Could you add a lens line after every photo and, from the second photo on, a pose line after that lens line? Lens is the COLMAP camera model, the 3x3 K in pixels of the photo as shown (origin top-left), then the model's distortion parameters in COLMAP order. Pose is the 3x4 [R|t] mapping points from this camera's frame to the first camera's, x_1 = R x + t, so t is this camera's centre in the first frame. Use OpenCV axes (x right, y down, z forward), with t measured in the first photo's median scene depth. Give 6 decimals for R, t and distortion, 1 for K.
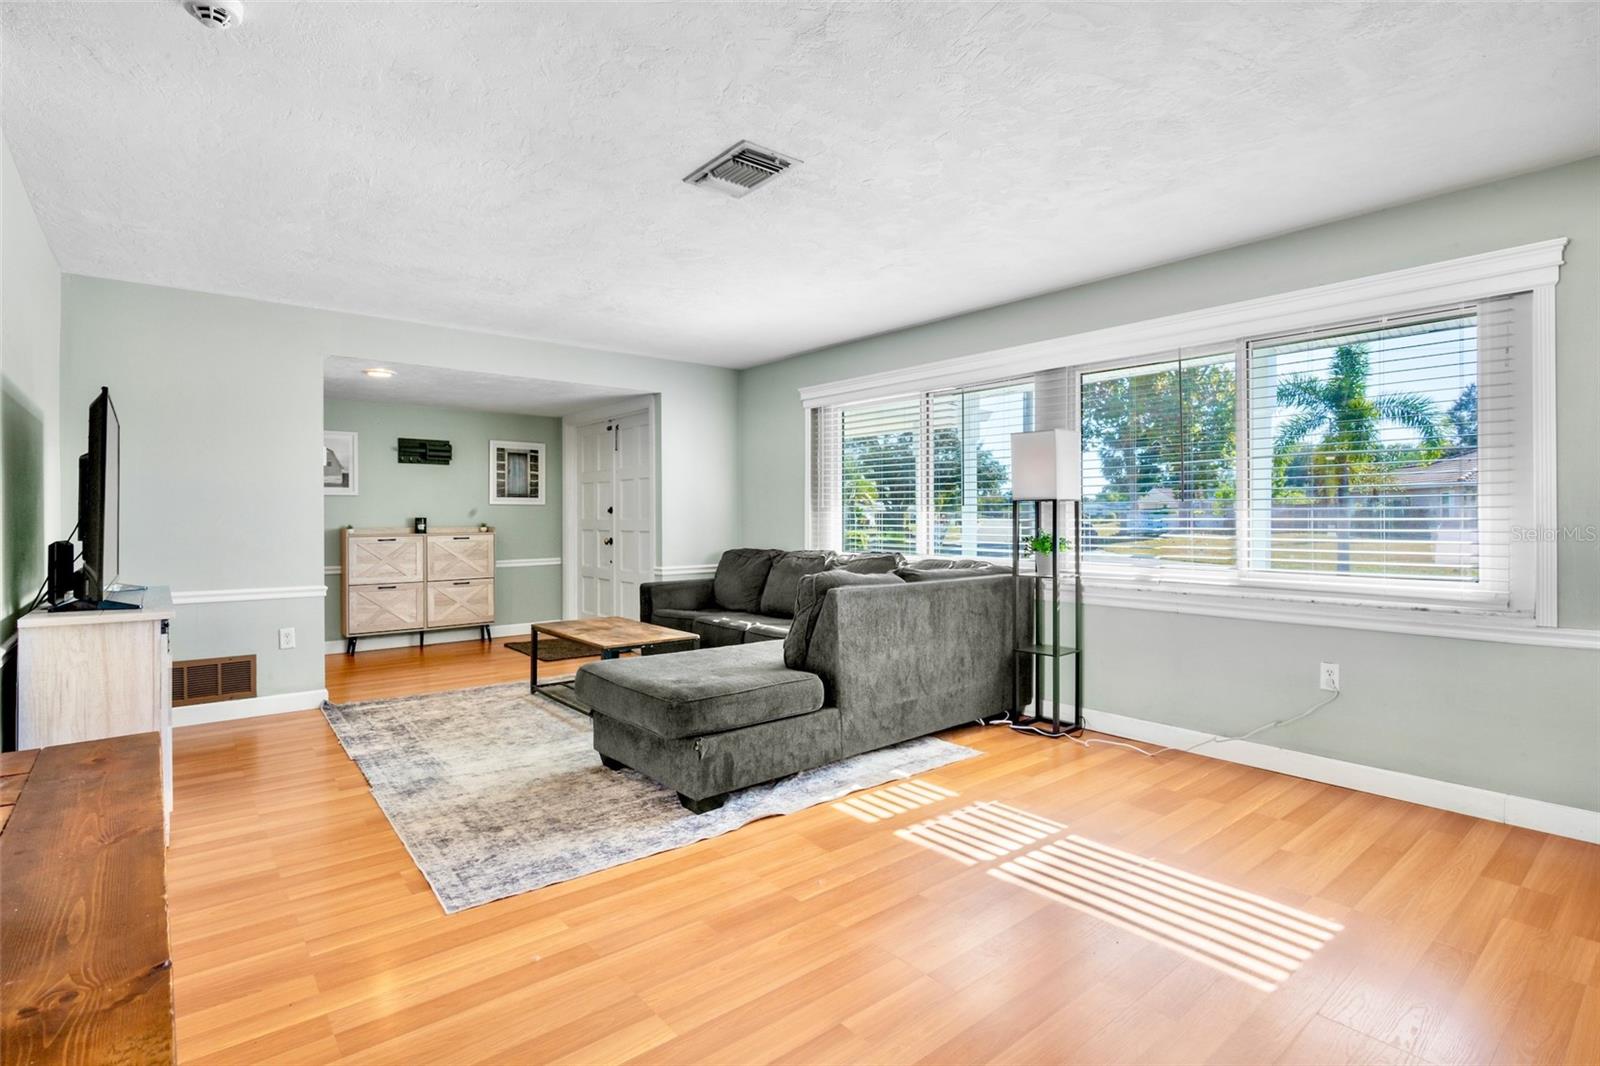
lens RADIAL K [[782.0, 0, 798.2], [0, 782.0, 517.9], [0, 0, 1]] dist [0.003793, 0.000377]
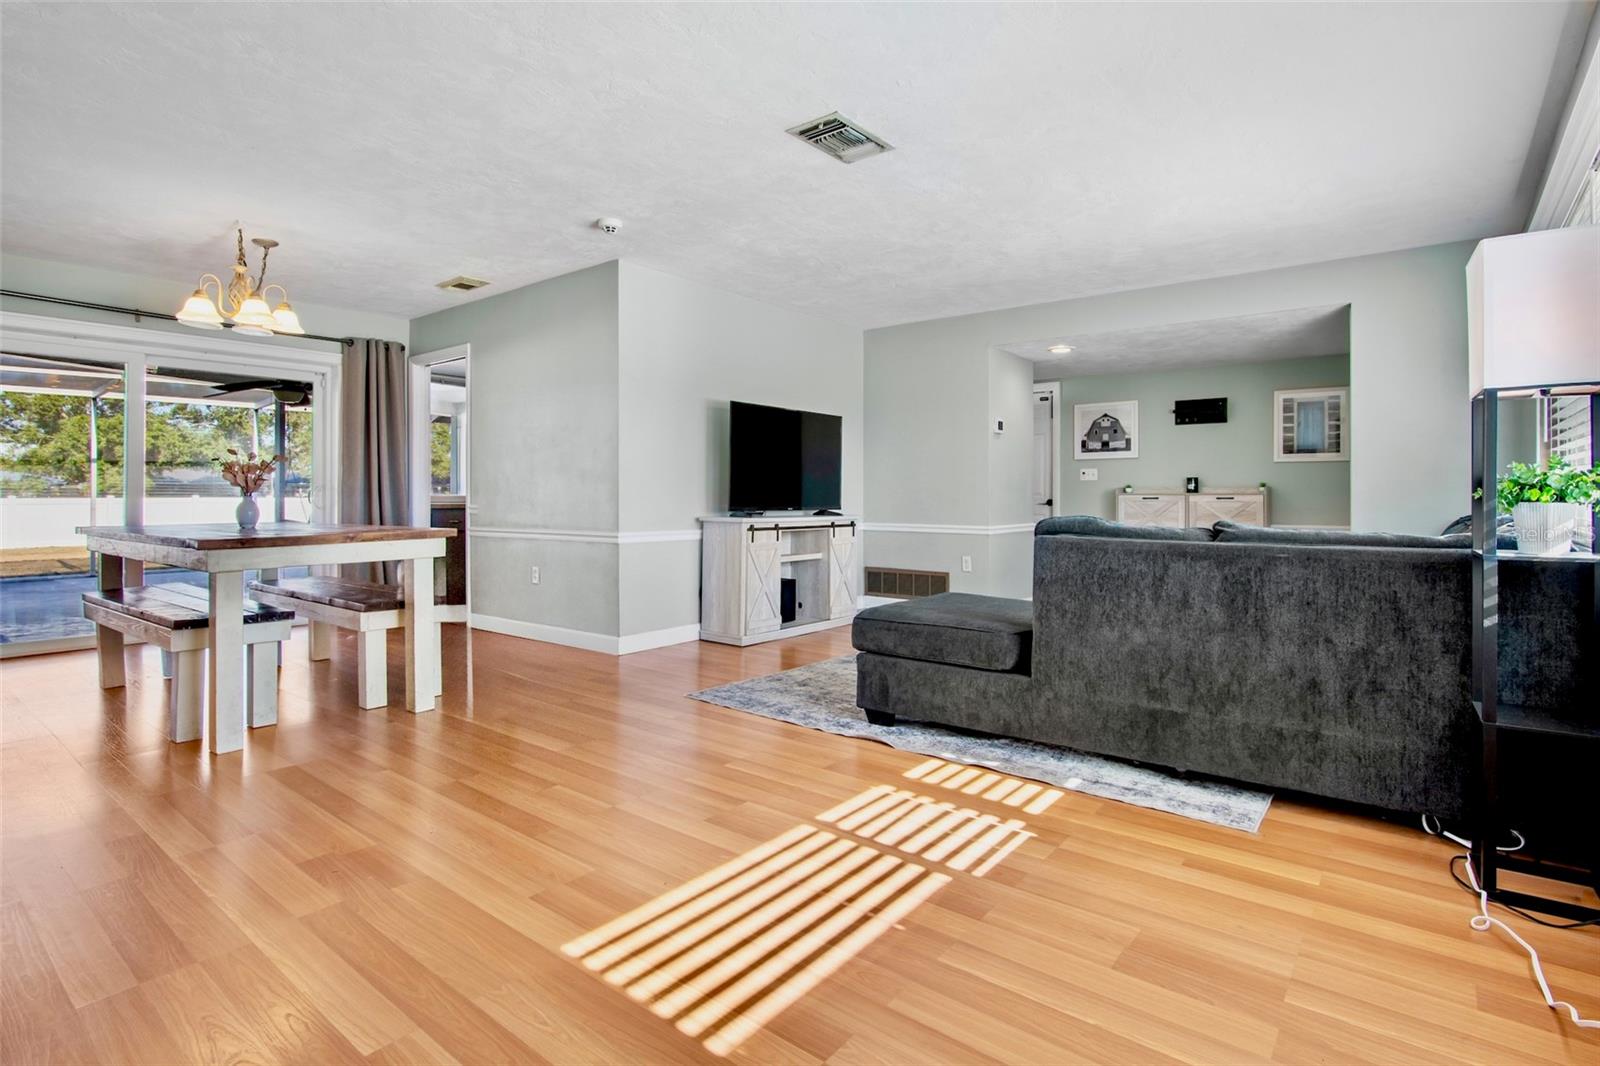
lens RADIAL K [[799.6, 0, 800.5], [0, 799.6, 493.5], [0, 0, 1]] dist [0.002774, 0.000166]
pose [[0.207803, 0.001274, -0.978170, 0.782010], [-0.007273, 0.999974, -0.000243, 0.045215], [0.978144, 0.007165, 0.207807, 0.544517]]
